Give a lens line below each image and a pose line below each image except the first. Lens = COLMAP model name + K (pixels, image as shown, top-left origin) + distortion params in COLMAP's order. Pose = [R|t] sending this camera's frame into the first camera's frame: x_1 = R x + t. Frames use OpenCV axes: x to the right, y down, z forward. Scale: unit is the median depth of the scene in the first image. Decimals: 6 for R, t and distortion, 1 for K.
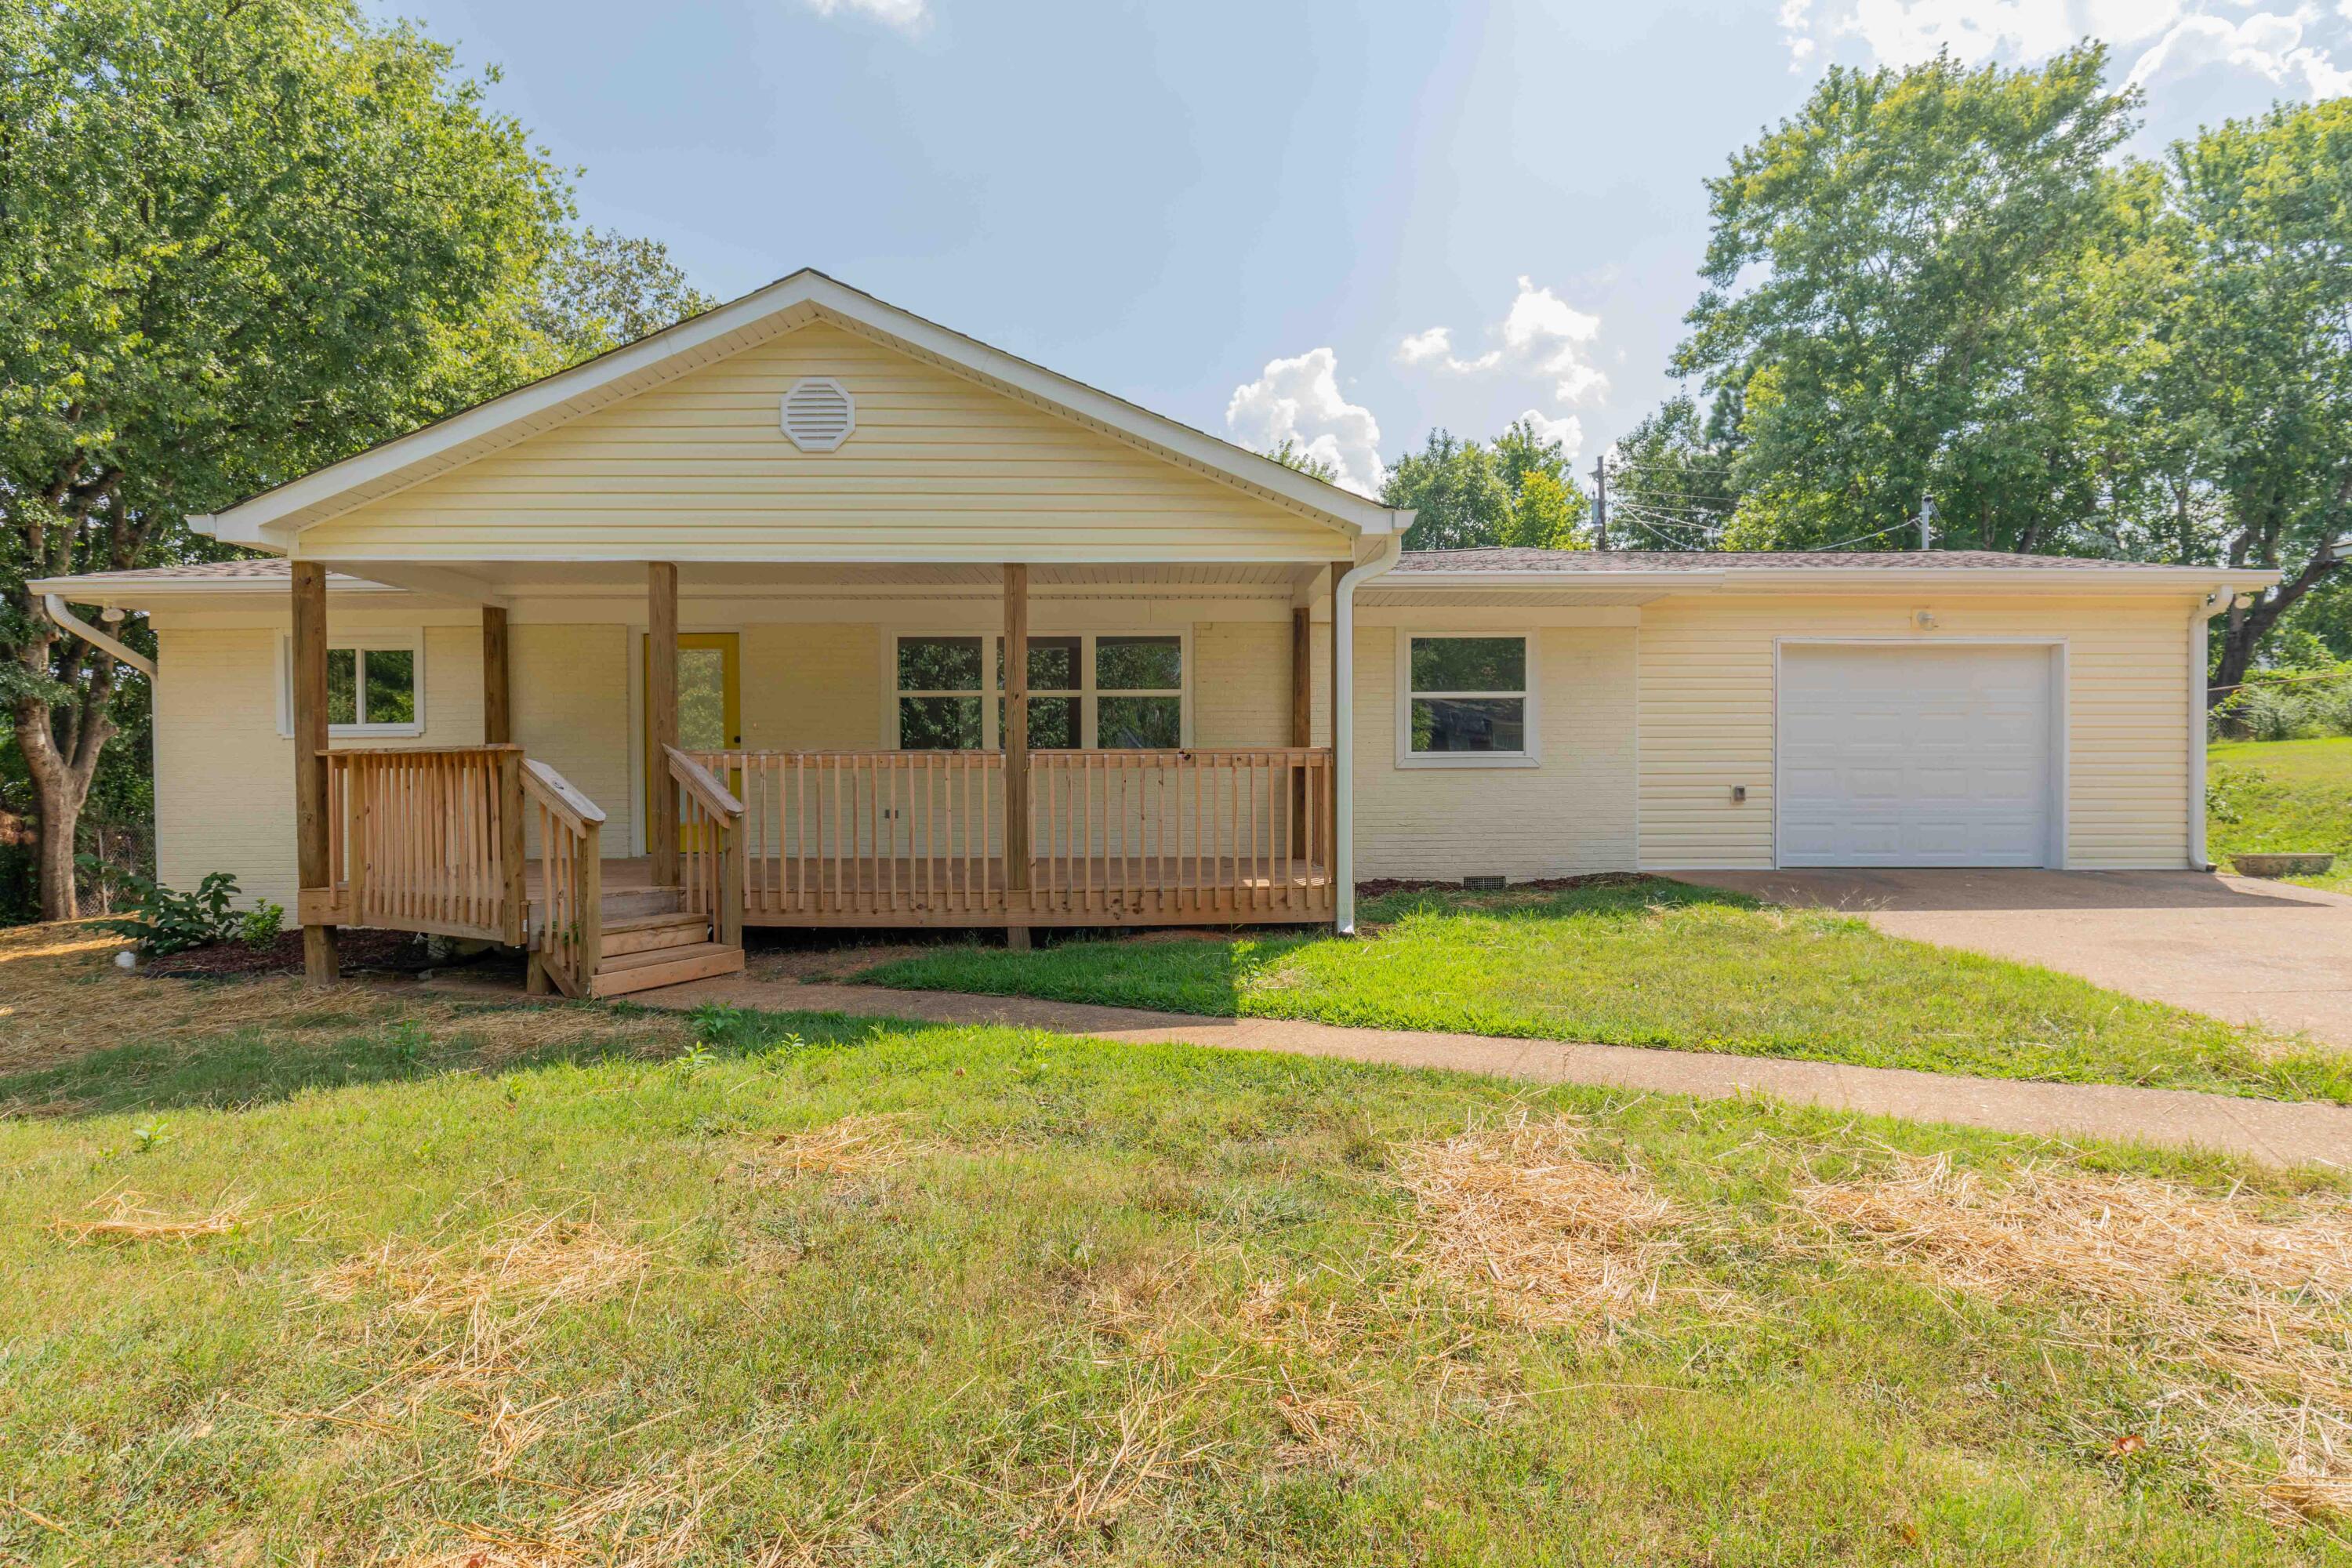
lens RADIAL K [[1193.5, 0, 1153.0], [0, 1193.5, 797.2], [0, 0, 1]] dist [-0.001930, 0.000196]
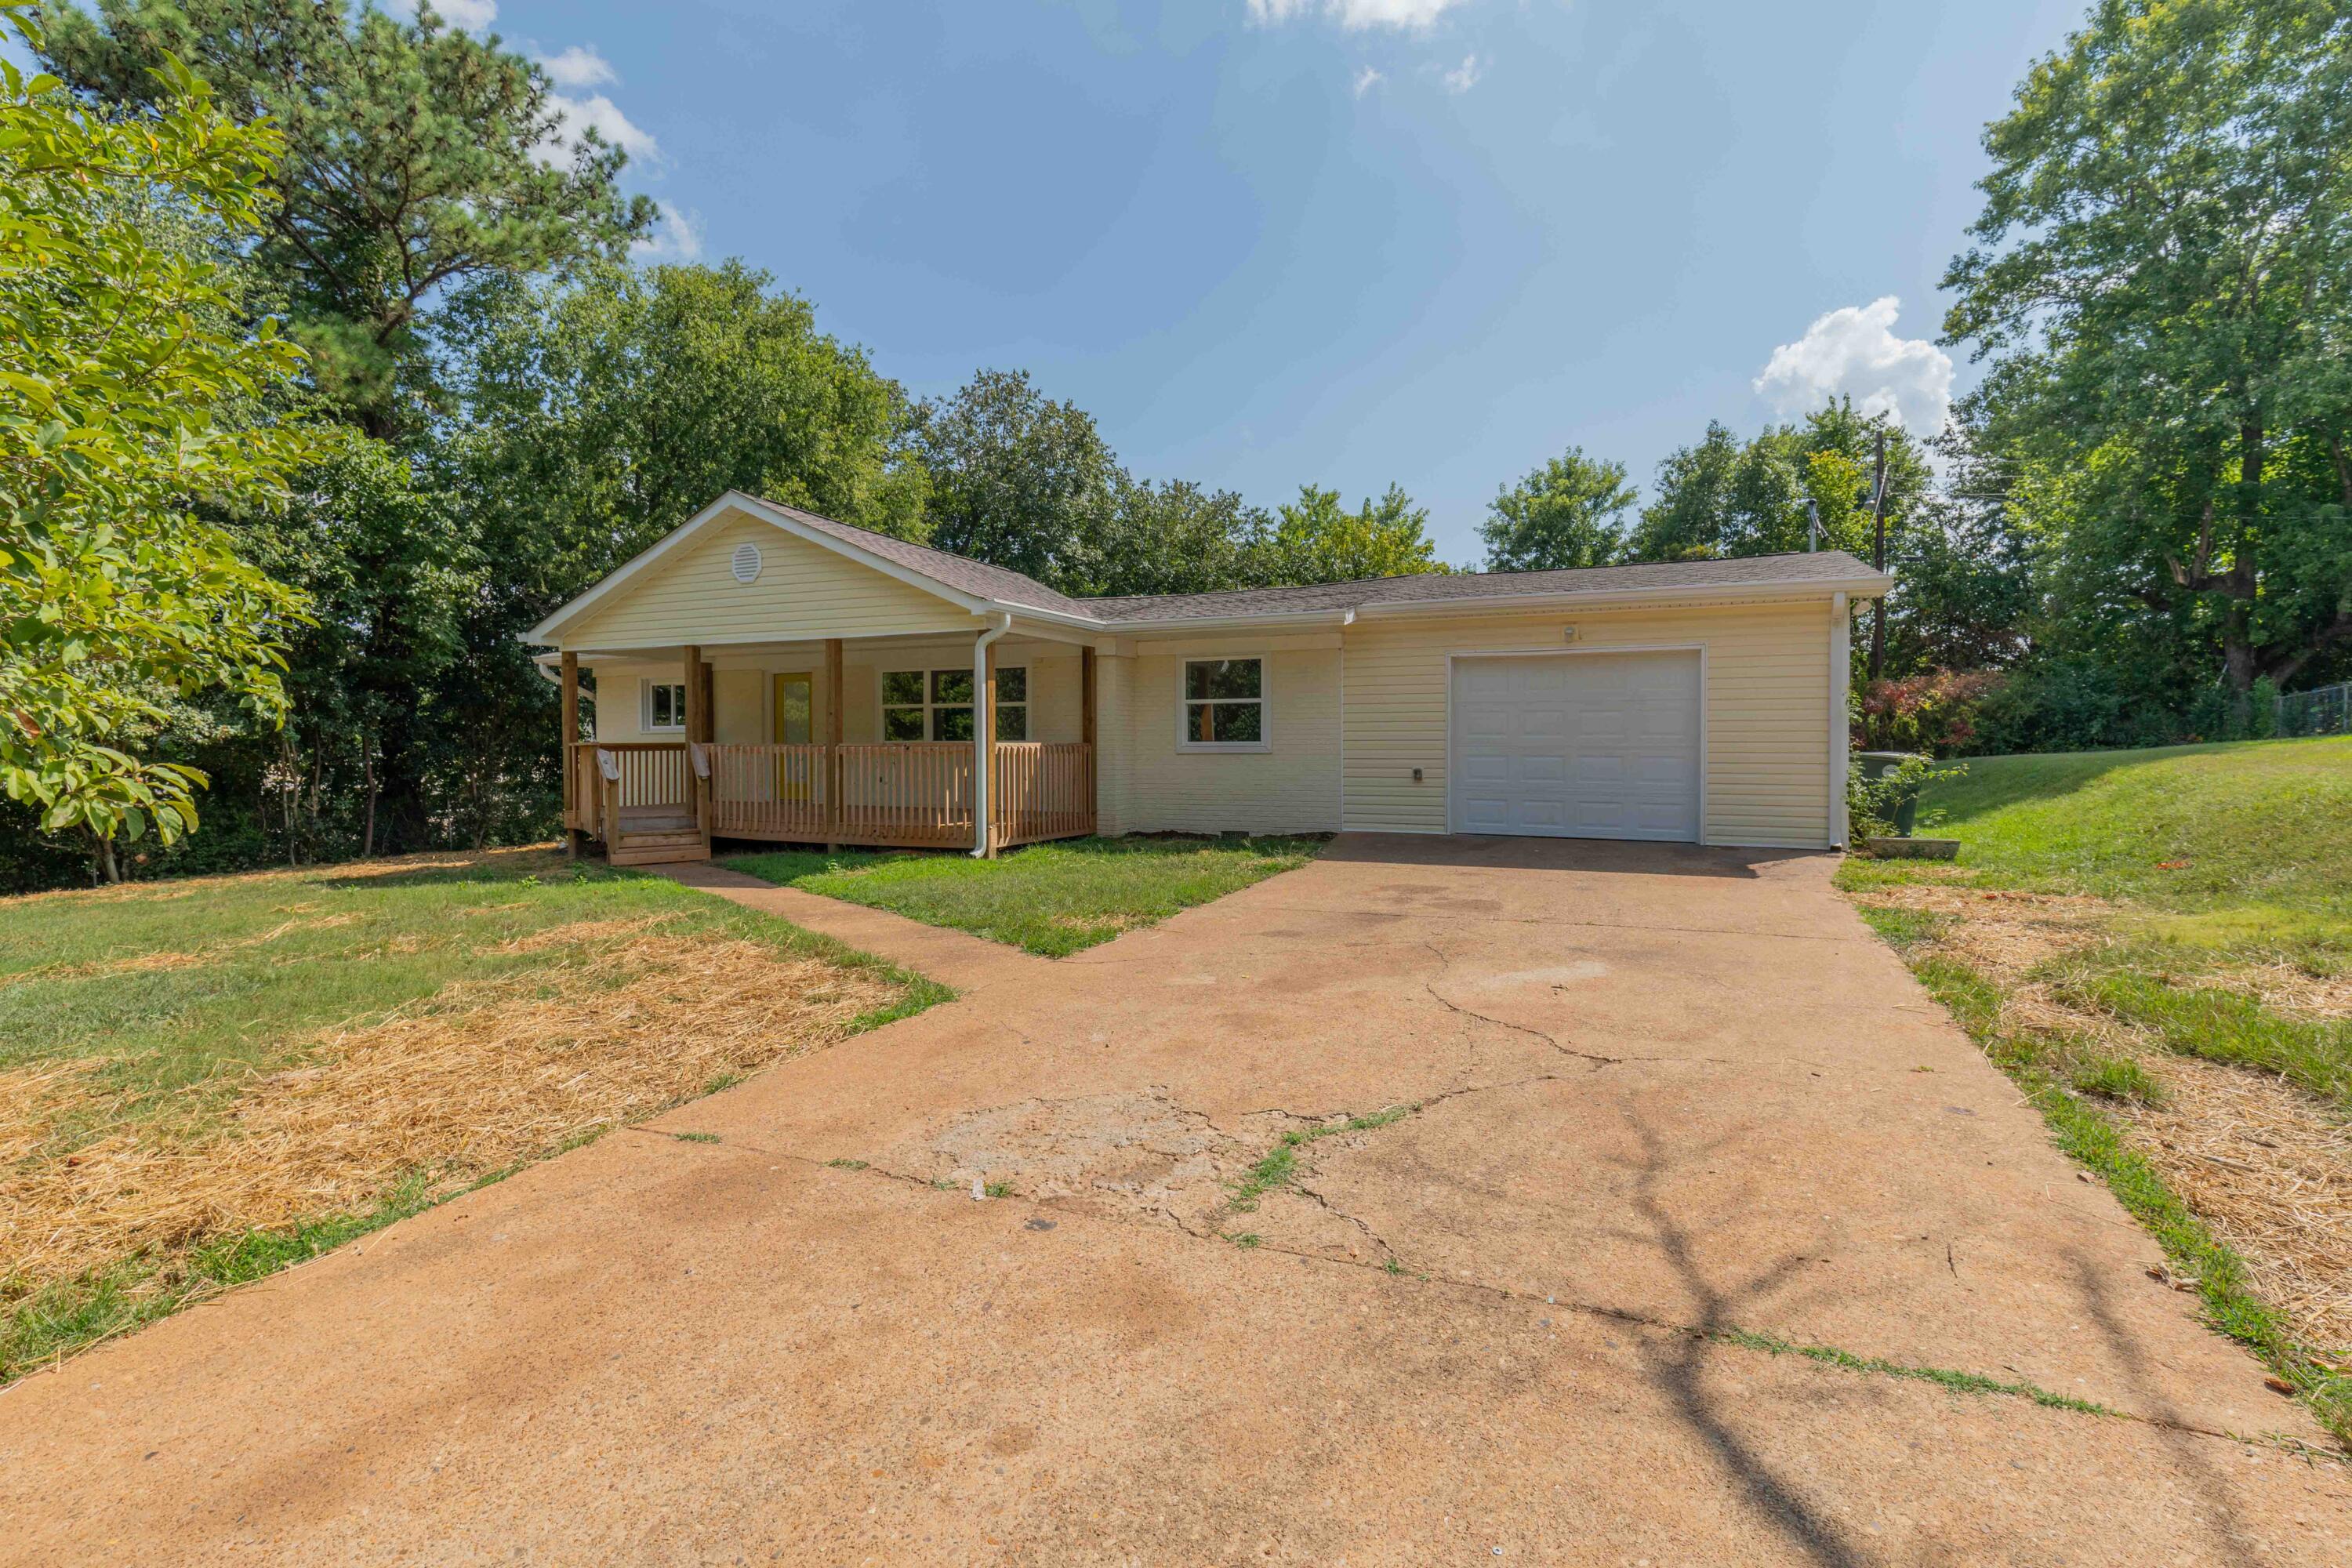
lens RADIAL K [[1076.1, 0, 1182.6], [0, 1076.1, 760.7], [0, 0, 1]] dist [0.009529, -0.000328]
pose [[0.902479, 0.009023, -0.430639, 0.764301], [-0.011646, 0.999926, -0.003455, -0.011113], [0.430576, 0.008133, 0.902517, -0.160126]]
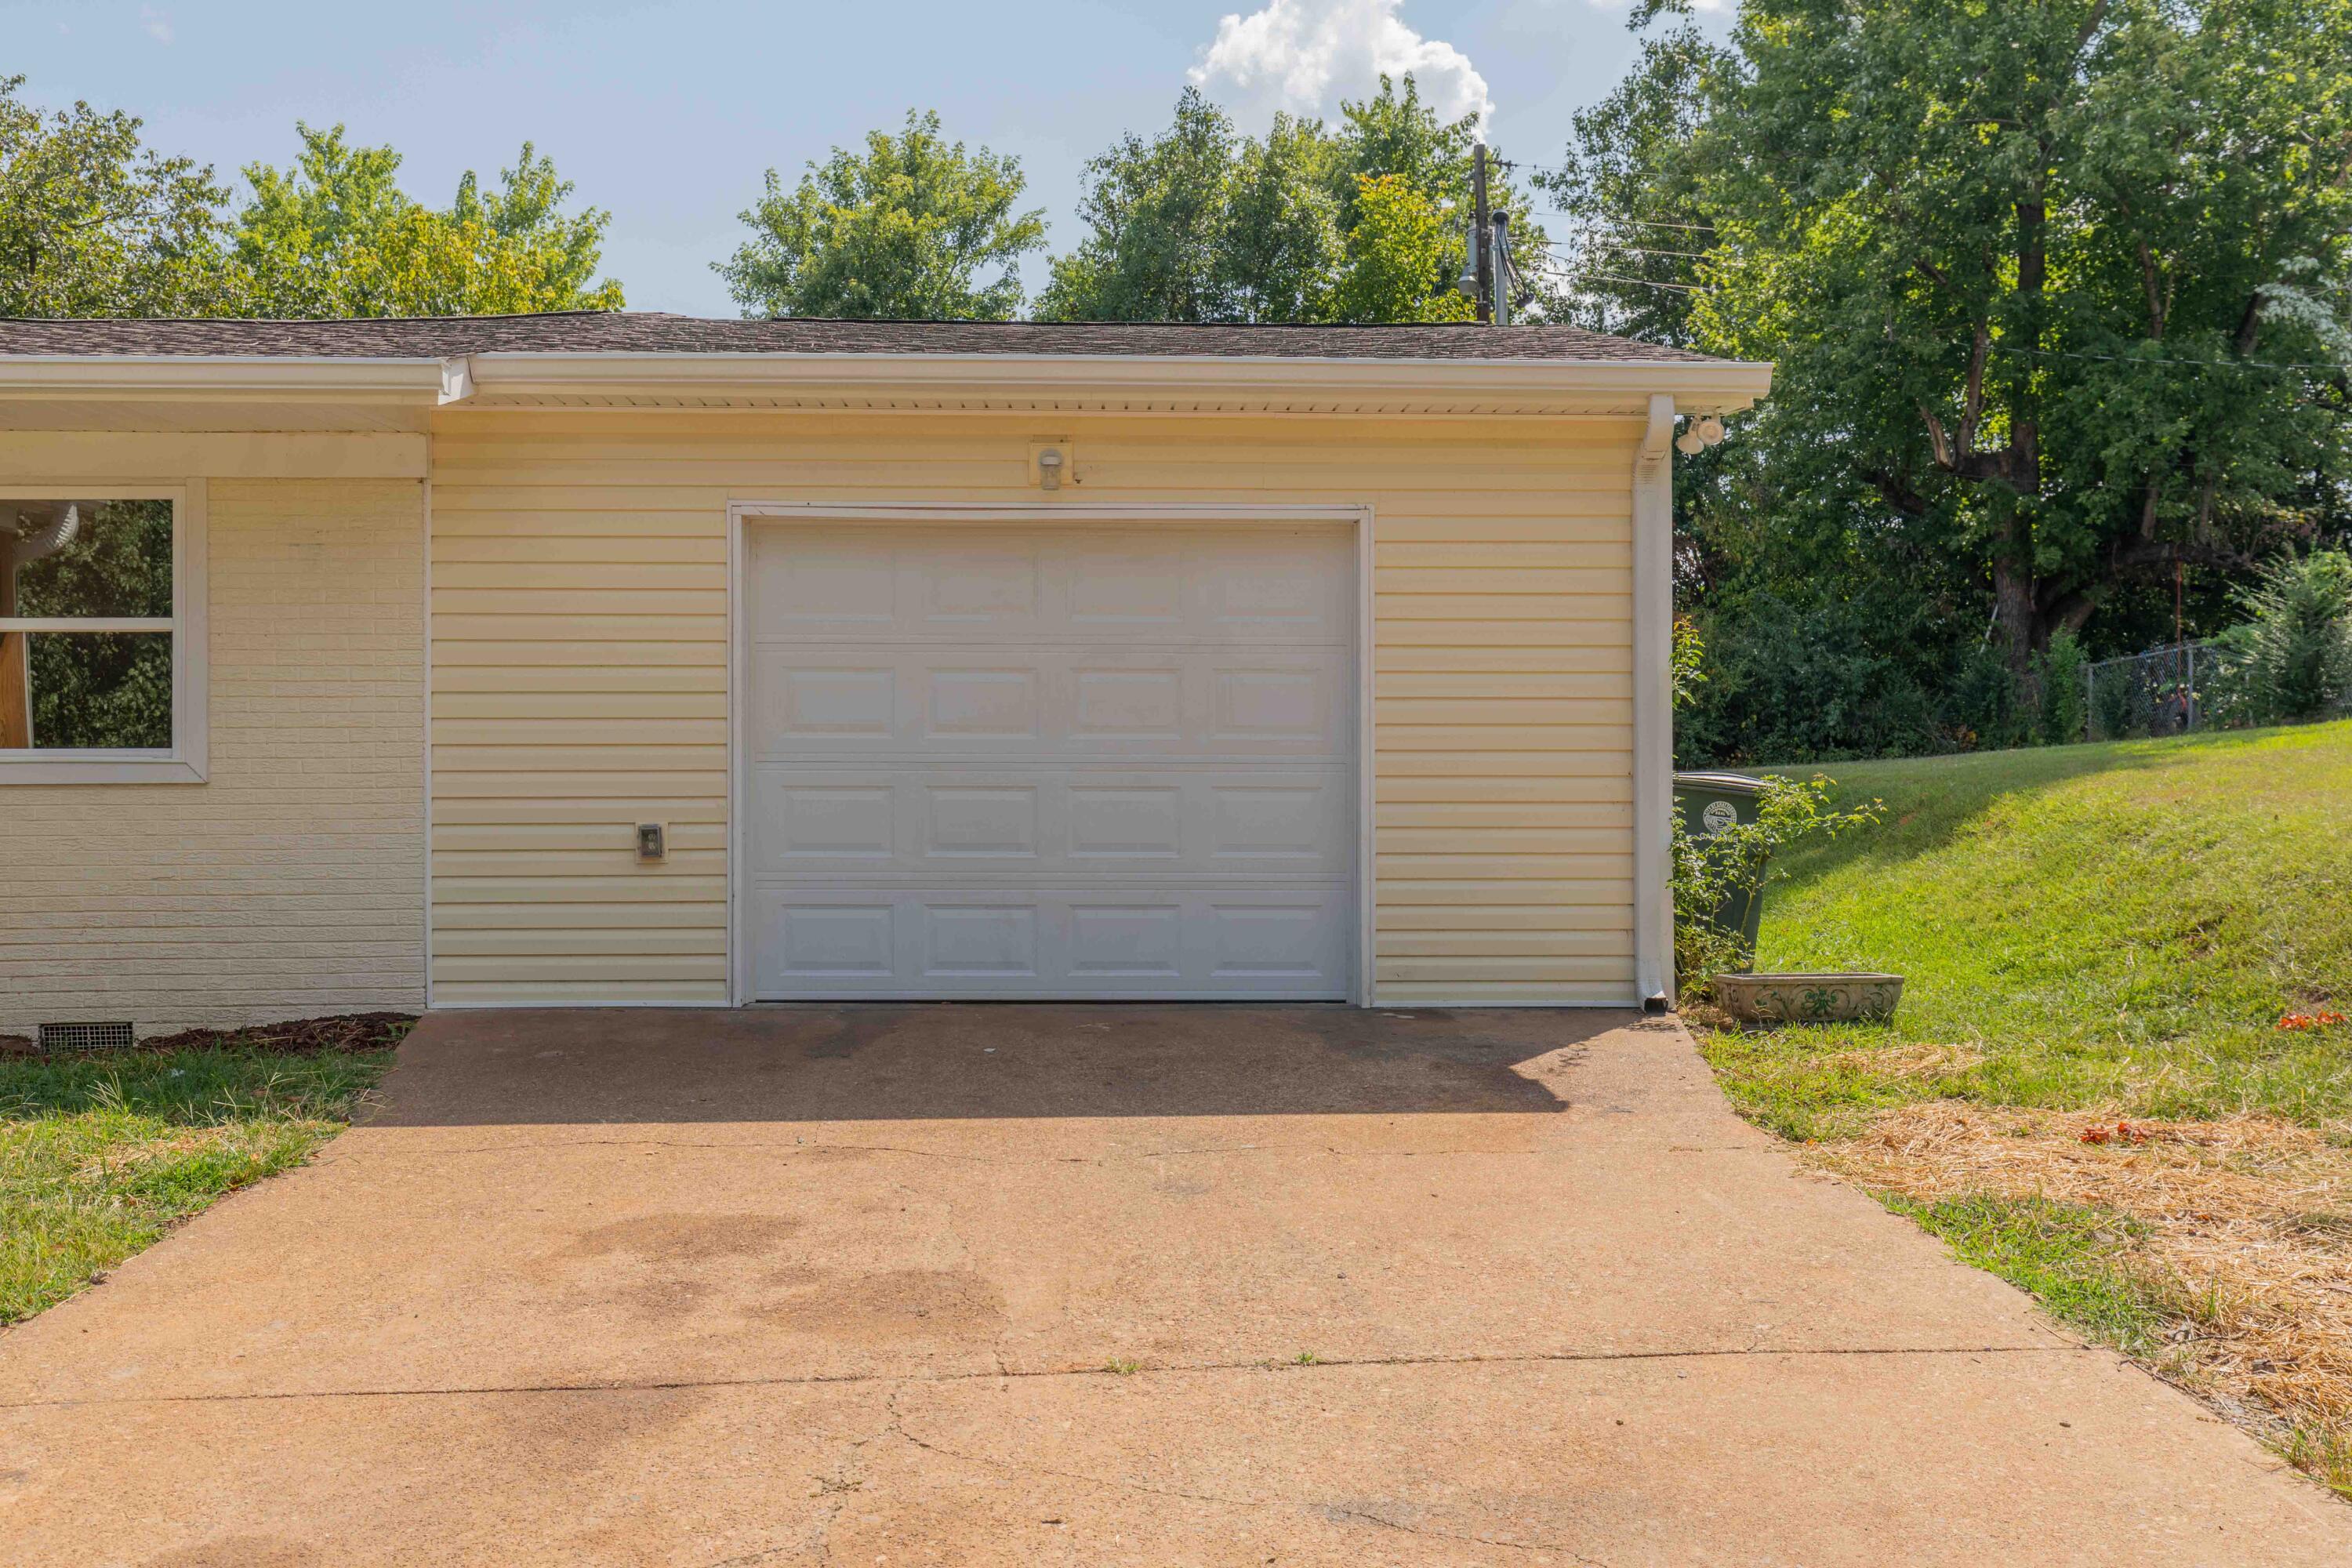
lens RADIAL K [[2246.4, 0, 1142.9], [0, 2246.4, 727.7], [0, 0, 1]] dist [0.027098, 0.000000]
pose [[0.999778, 0.001857, 0.021004, 0.663571], [-0.001272, 0.999611, -0.027847, -0.023008], [-0.021048, 0.027814, 0.999391, 0.128318]]
